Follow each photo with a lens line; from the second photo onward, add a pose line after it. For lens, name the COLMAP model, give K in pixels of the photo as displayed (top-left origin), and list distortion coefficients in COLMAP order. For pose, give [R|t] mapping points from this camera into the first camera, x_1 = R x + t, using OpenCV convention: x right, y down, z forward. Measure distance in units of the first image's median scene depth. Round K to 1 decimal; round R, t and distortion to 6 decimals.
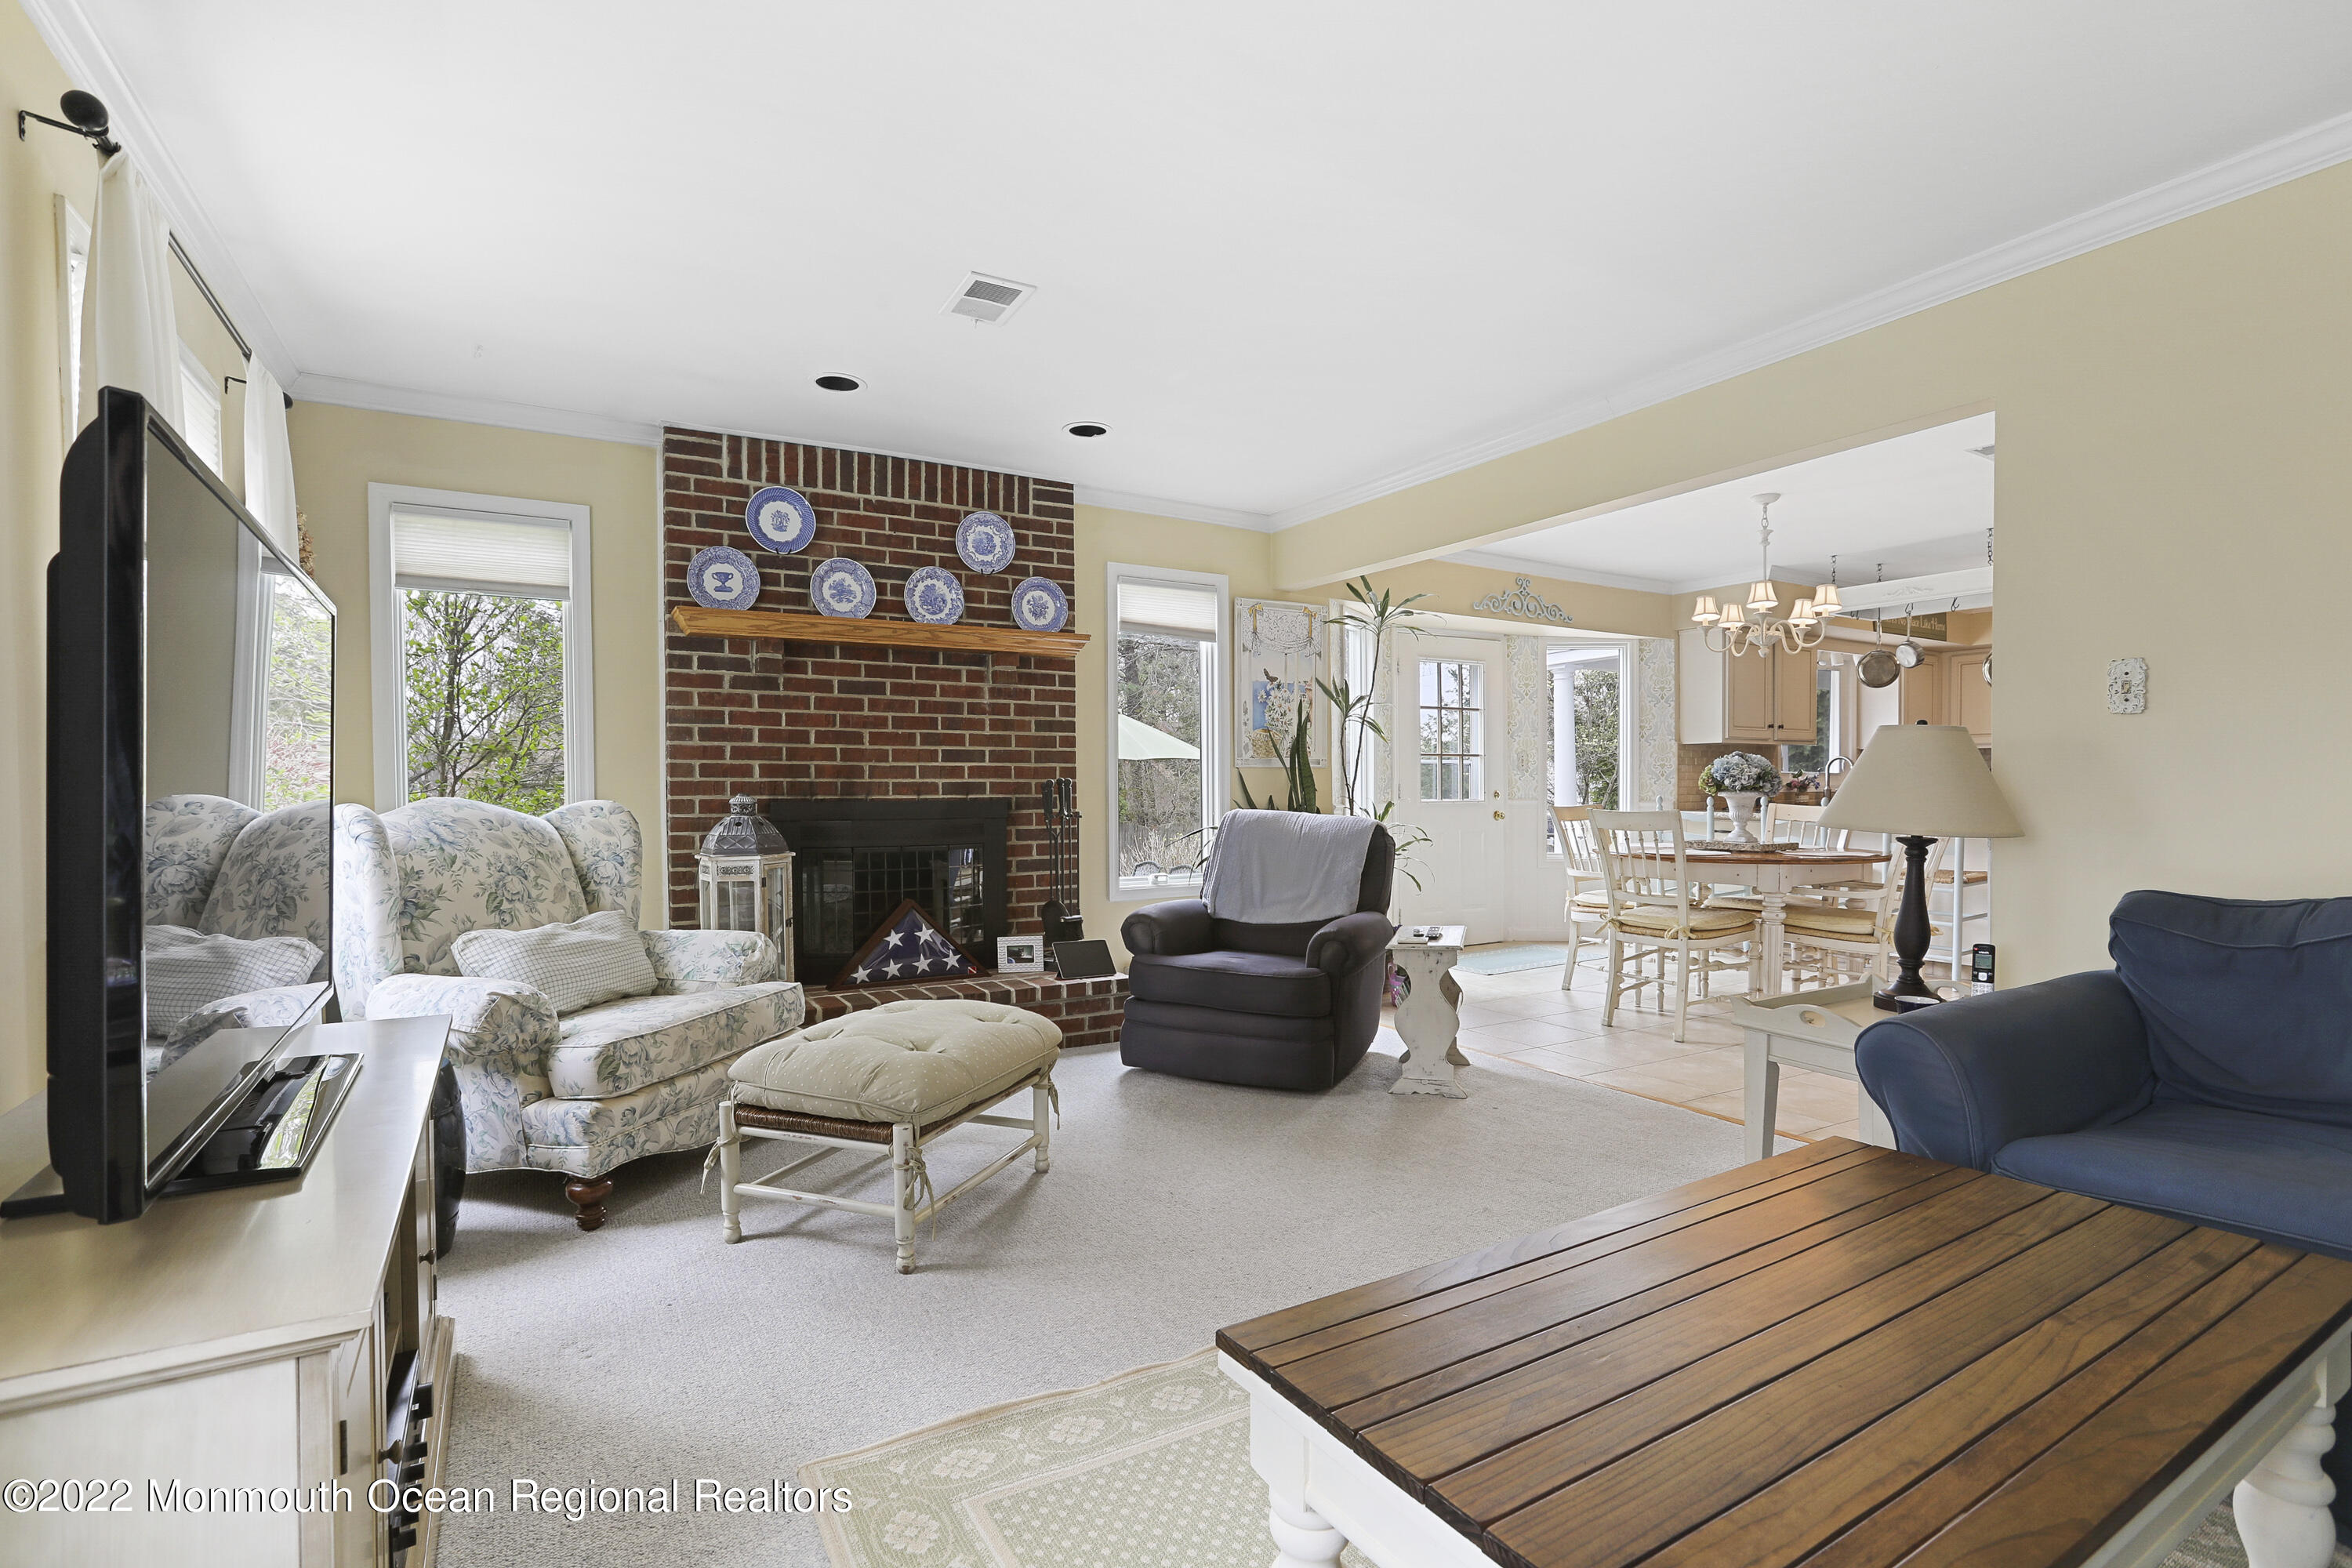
lens RADIAL K [[1090.9, 0, 1187.7], [0, 1090.9, 795.5], [0, 0, 1]] dist [-0.043998, 0.016777]
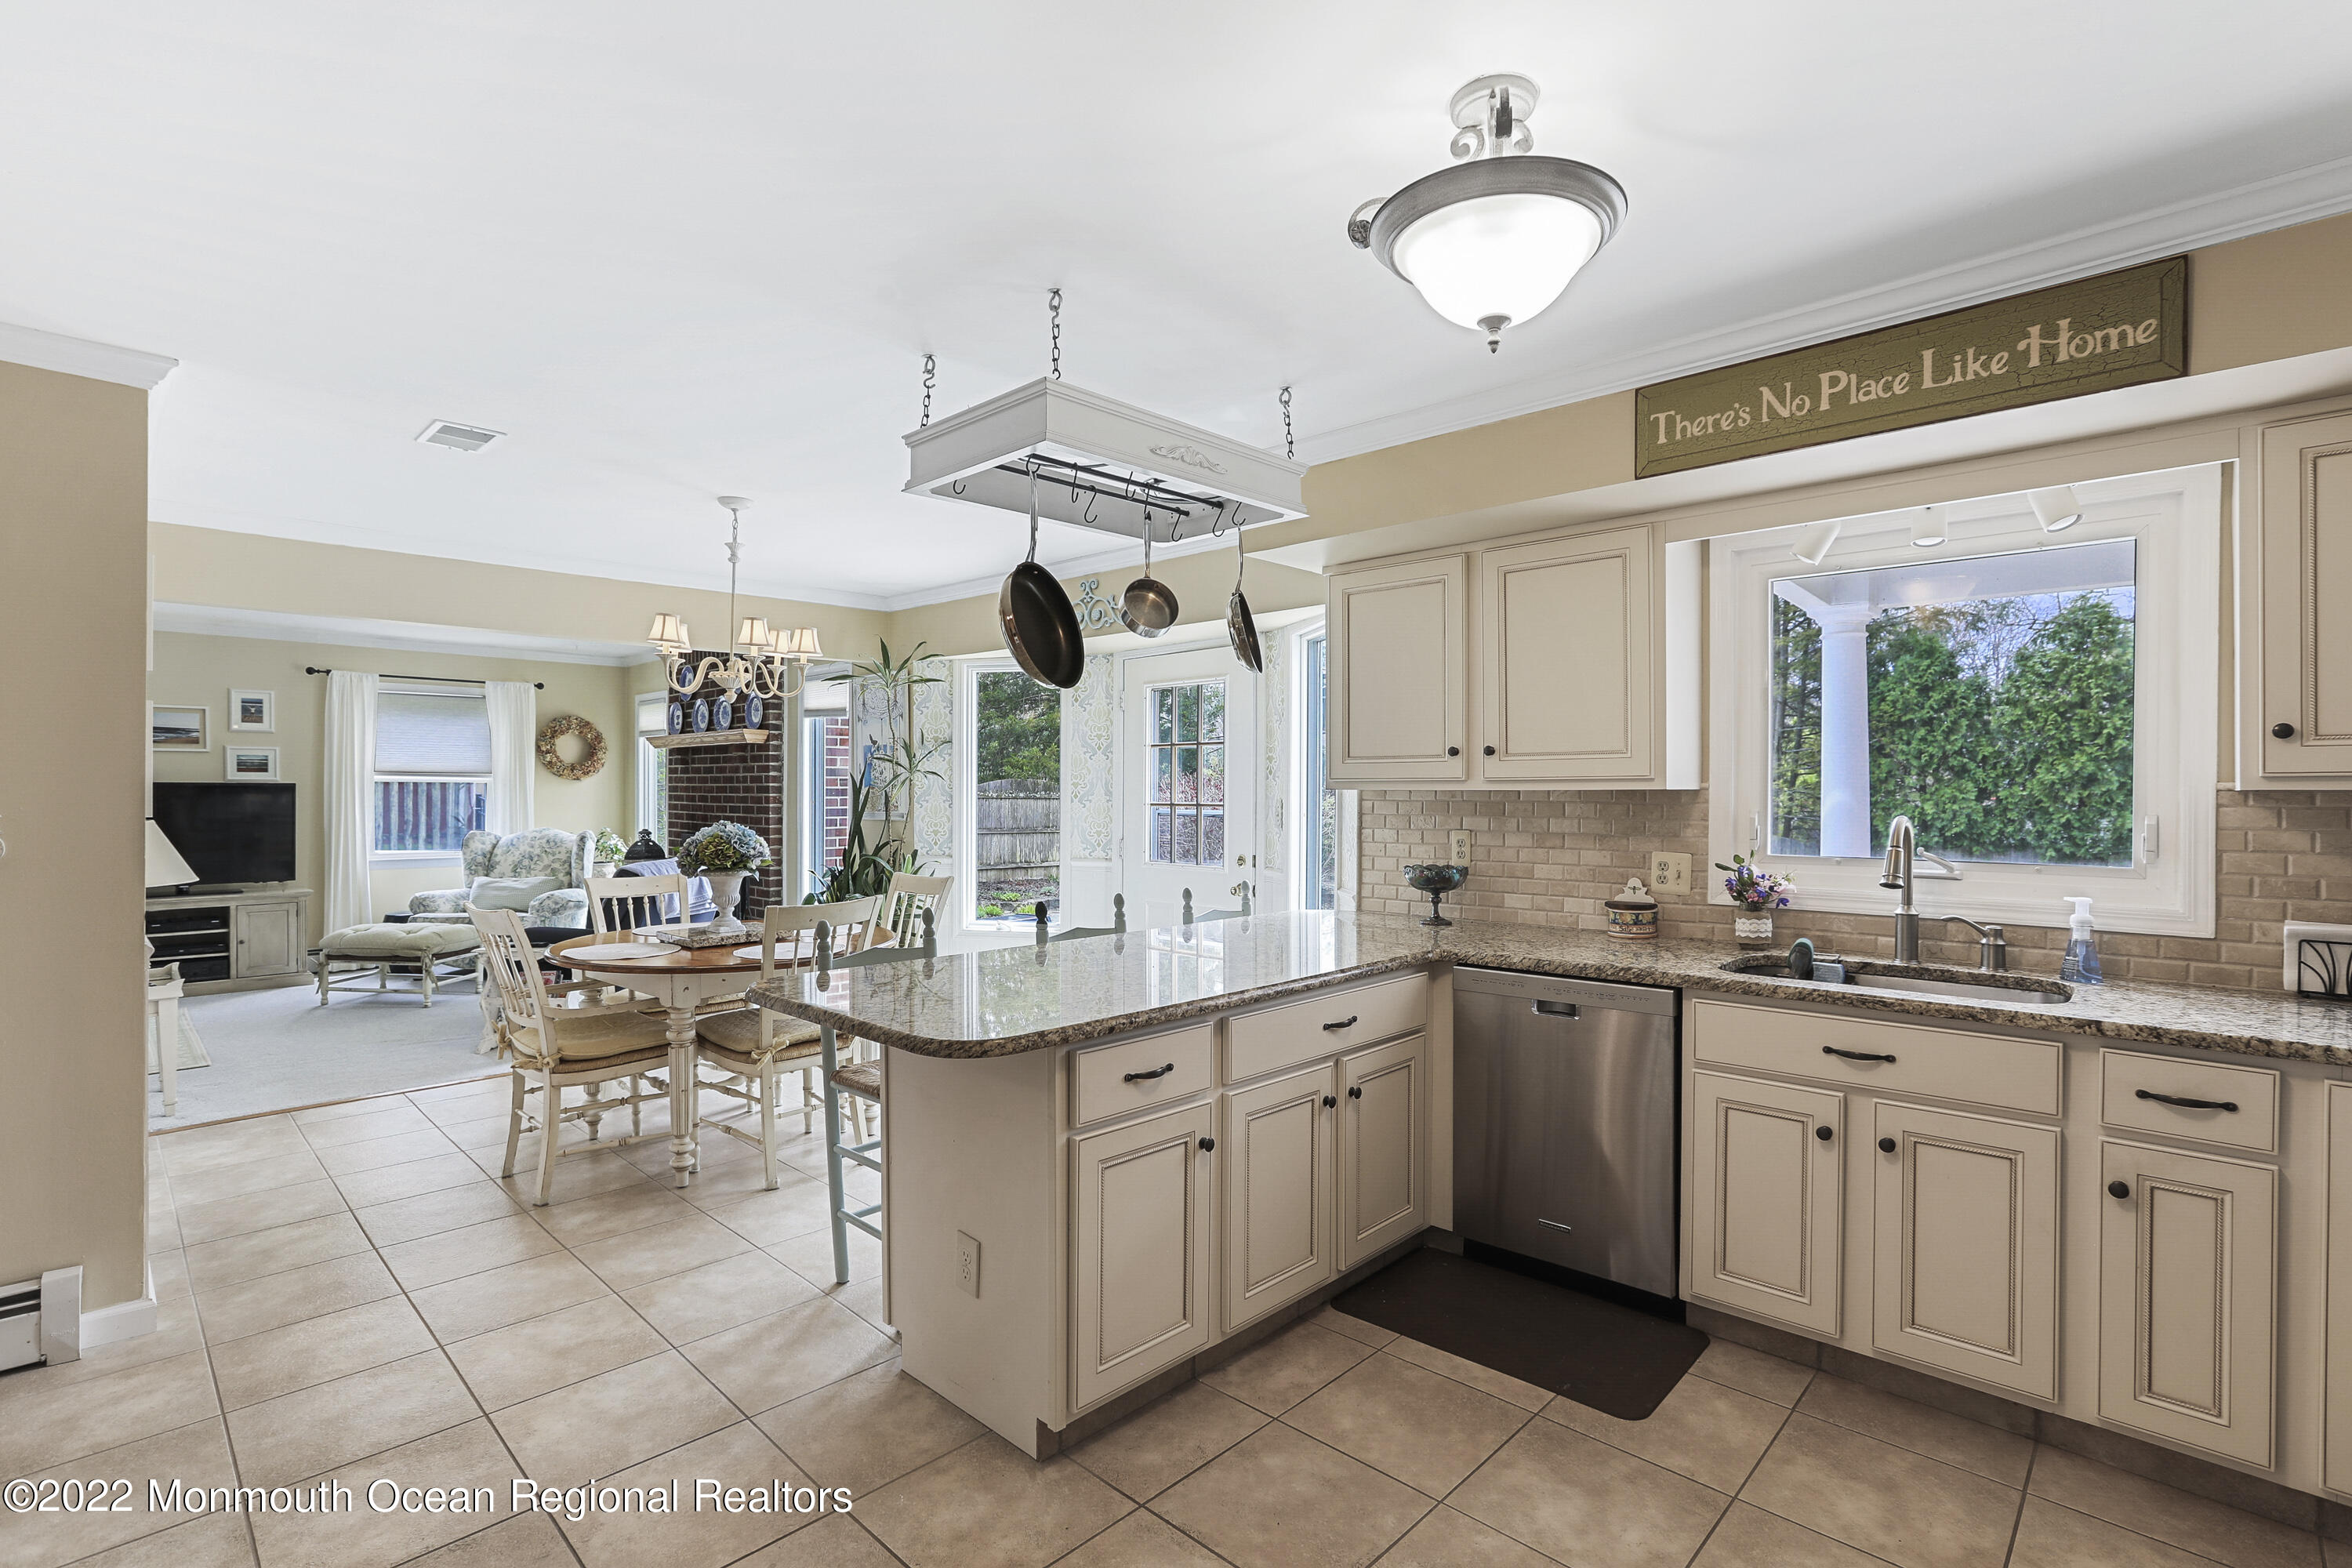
lens RADIAL K [[1090.9, 0, 1165.4], [0, 1090.9, 795.8], [0, 0, 1]] dist [-0.043998, 0.016777]
pose [[0.256139, 0.012037, -0.966565, 1.467353], [-0.008711, 0.999911, 0.010144, -0.076121], [0.966601, 0.005821, 0.256221, 1.171075]]
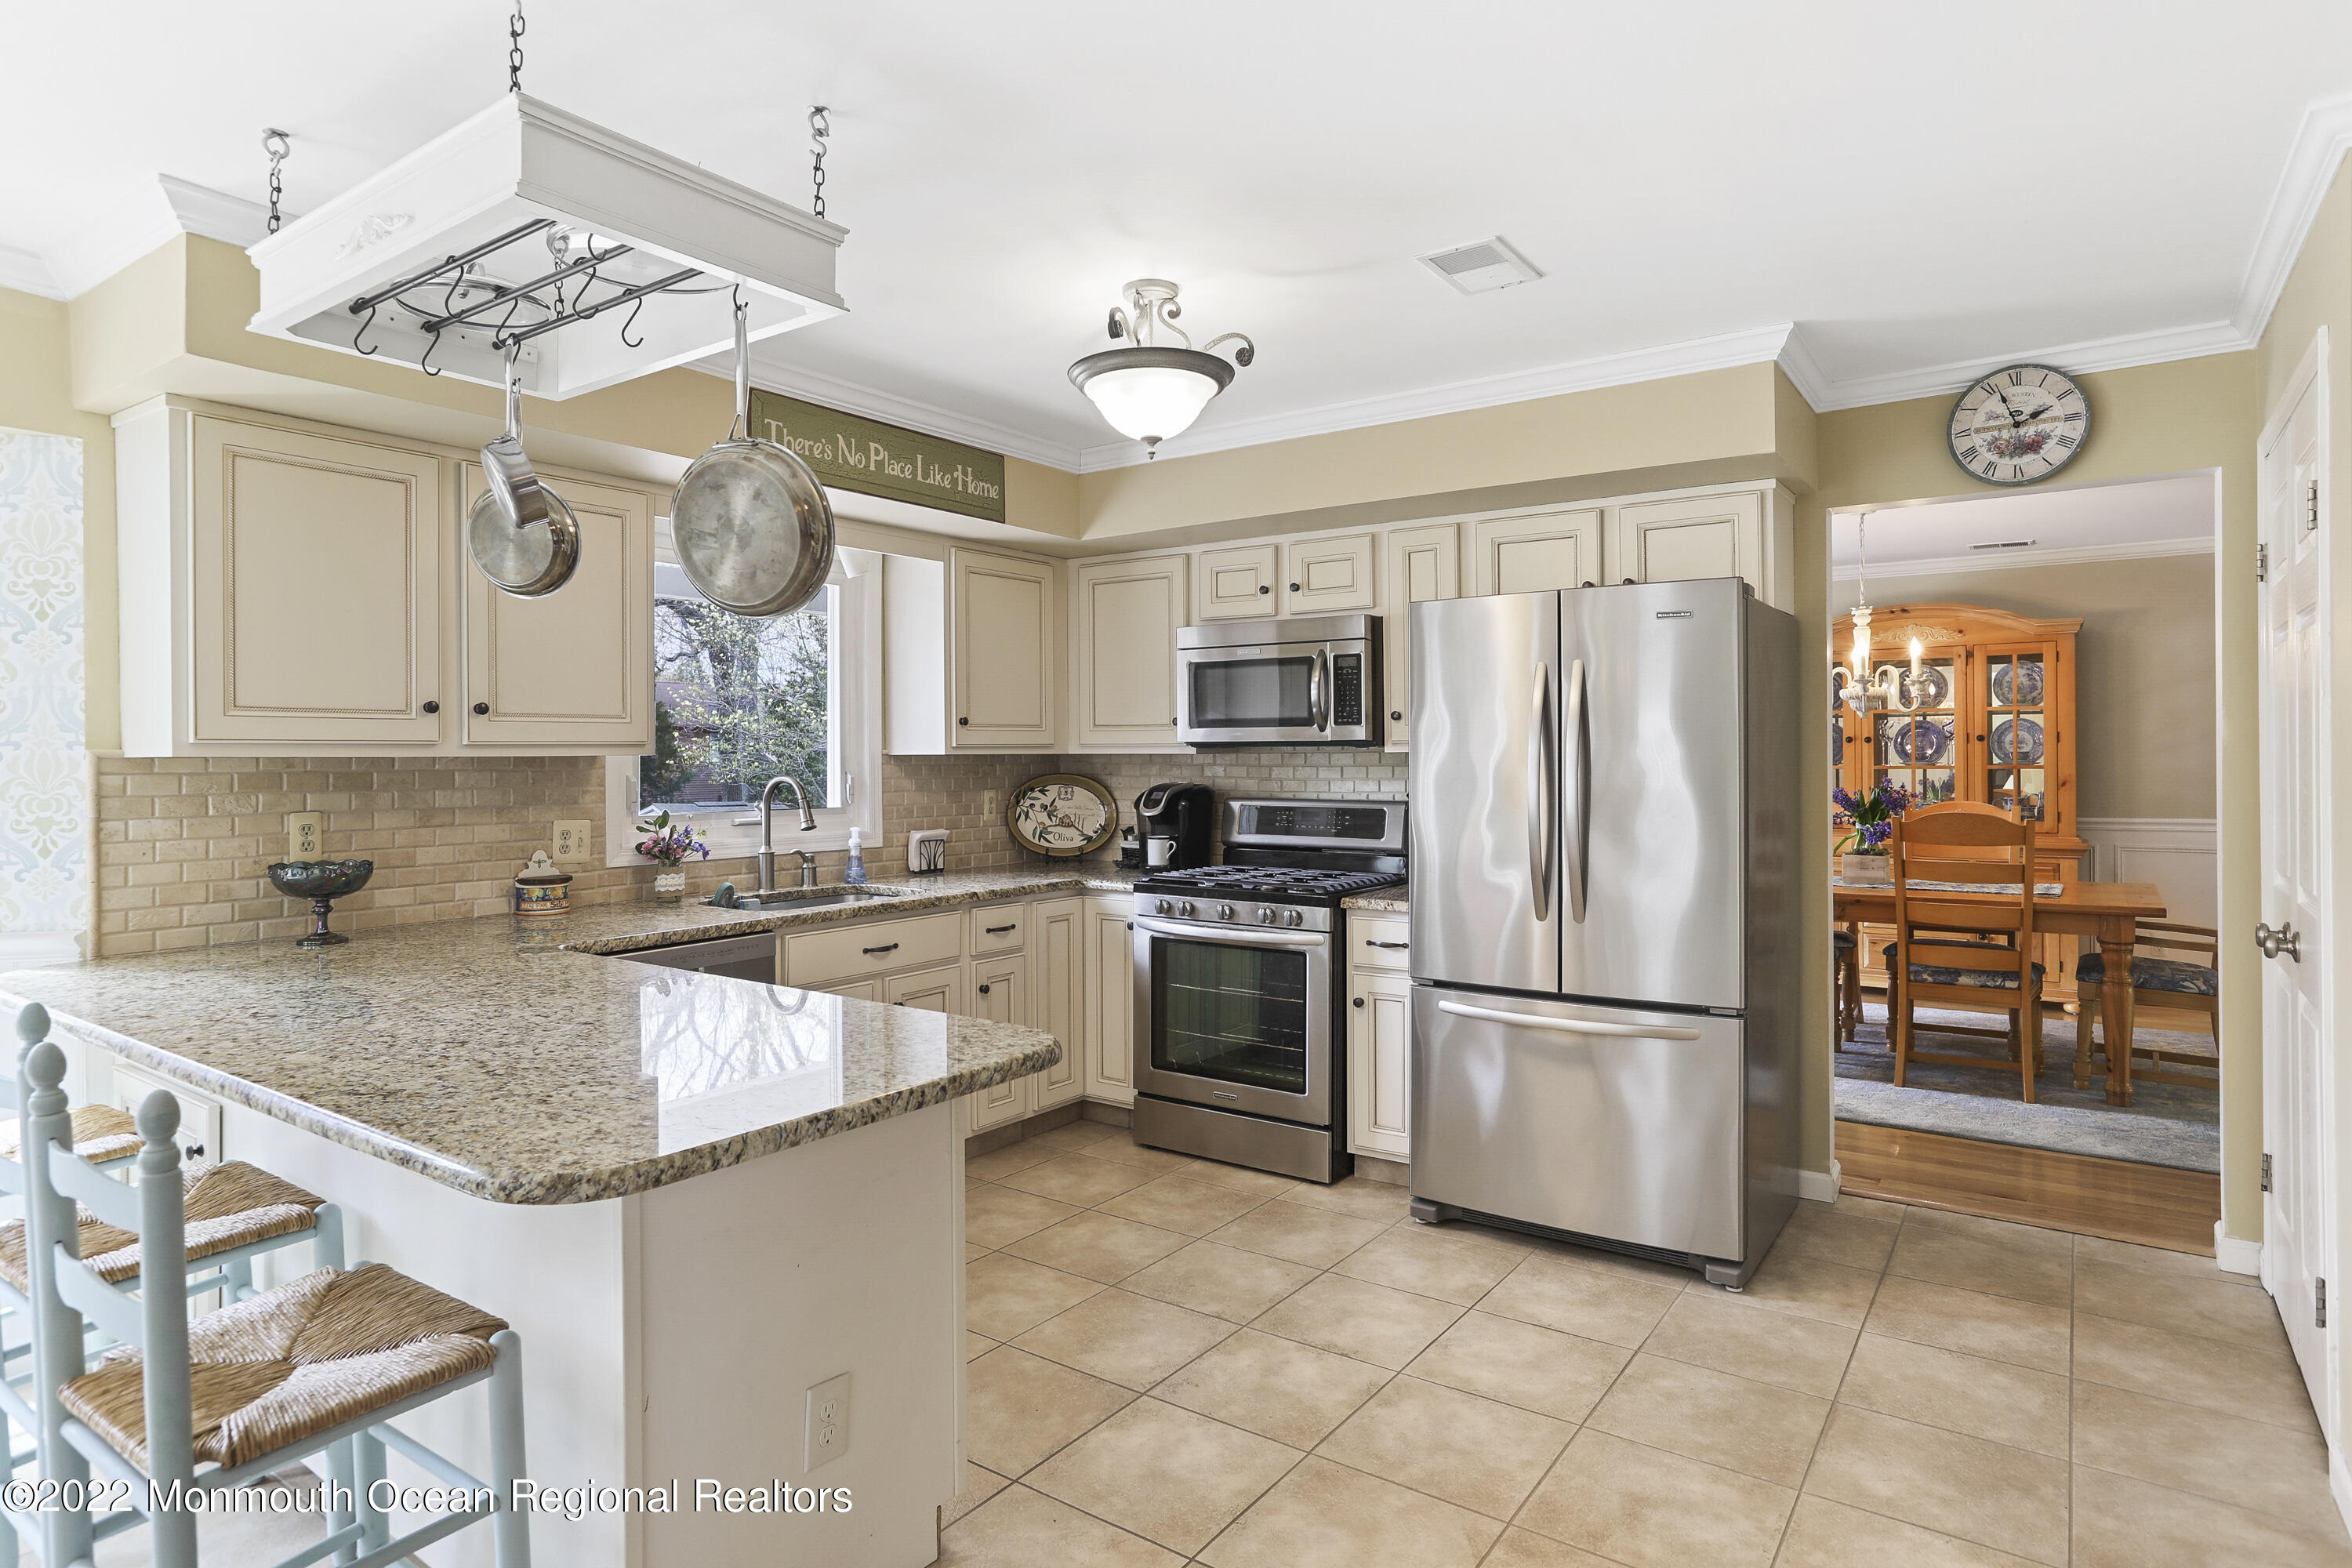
lens RADIAL K [[1291.6, 0, 1168.7], [0, 1291.6, 758.1], [0, 0, 1]] dist [-0.024028, 0.005580]
pose [[0.915392, 0.002675, 0.402555, 0.909724], [-0.000521, 0.999985, -0.005460, -0.070109], [-0.402564, 0.004788, 0.915379, 0.788545]]
